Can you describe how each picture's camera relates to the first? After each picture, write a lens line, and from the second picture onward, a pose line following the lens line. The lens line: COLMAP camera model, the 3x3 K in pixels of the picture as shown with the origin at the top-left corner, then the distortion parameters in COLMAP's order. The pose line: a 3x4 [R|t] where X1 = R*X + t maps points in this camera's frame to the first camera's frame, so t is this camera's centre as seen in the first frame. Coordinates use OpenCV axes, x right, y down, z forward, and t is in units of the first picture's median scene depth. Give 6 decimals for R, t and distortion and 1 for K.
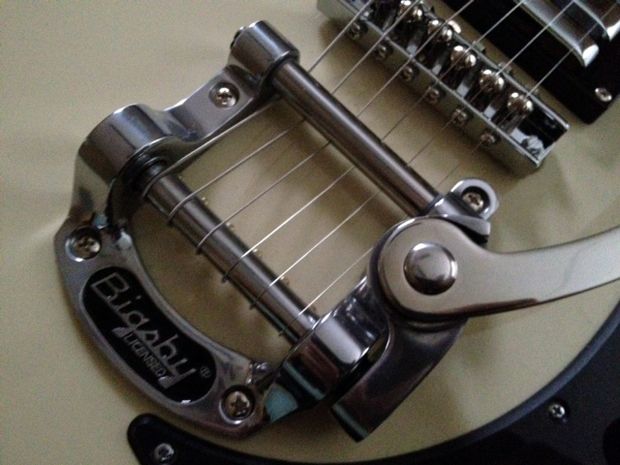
lens RADIAL K [[699.5, 0, 296.6], [0, 699.5, 232.5], [0, 0, 1]] dist [0.006007, -0.005206]
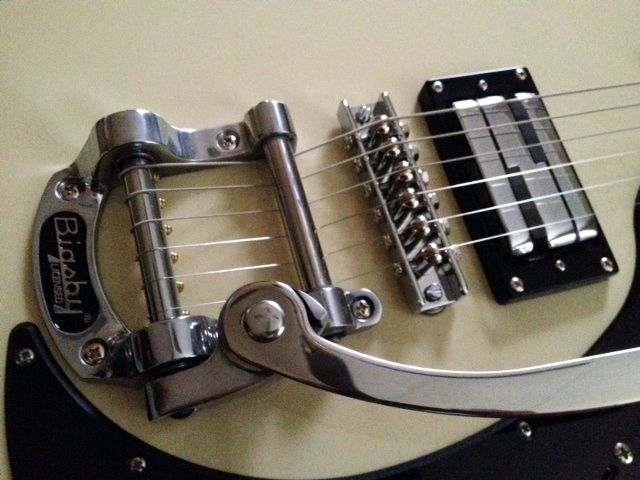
lens RADIAL K [[722.1, 0, 306.1], [0, 722.1, 240.0], [0, 0, 1]] dist [0.006007, -0.005206]
pose [[0.862226, 0.462242, -0.207118, 0.397890], [-0.486853, 0.869138, -0.087029, 0.001988], [0.139786, 0.175875, 0.974437, -0.216400]]
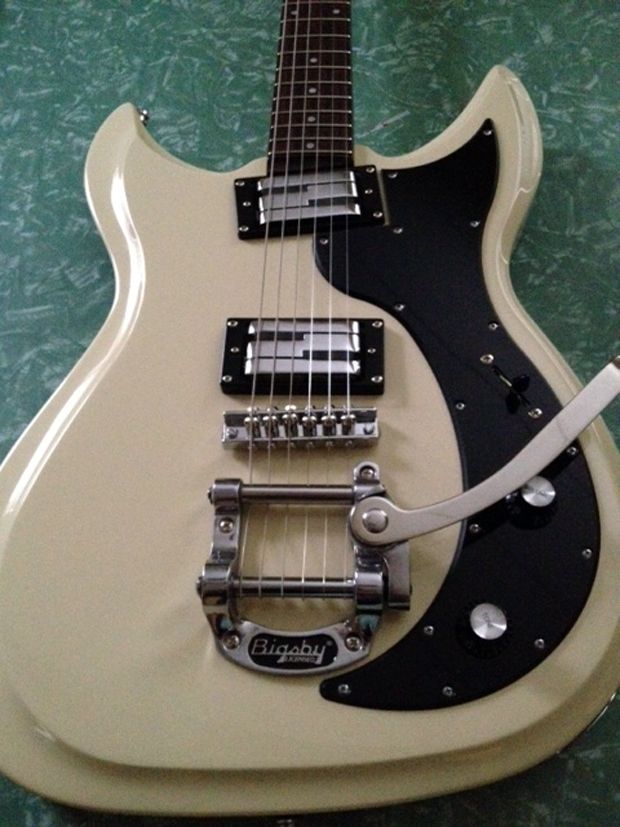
lens RADIAL K [[933.1, 0, 310.0], [0, 933.1, 413.5], [0, 0, 1]] dist [0.006007, -0.005206]
pose [[0.722104, -0.669276, 0.175029, -0.190421], [0.680110, 0.733105, -0.002633, -0.278299], [-0.126553, 0.120941, 0.984560, -1.519484]]
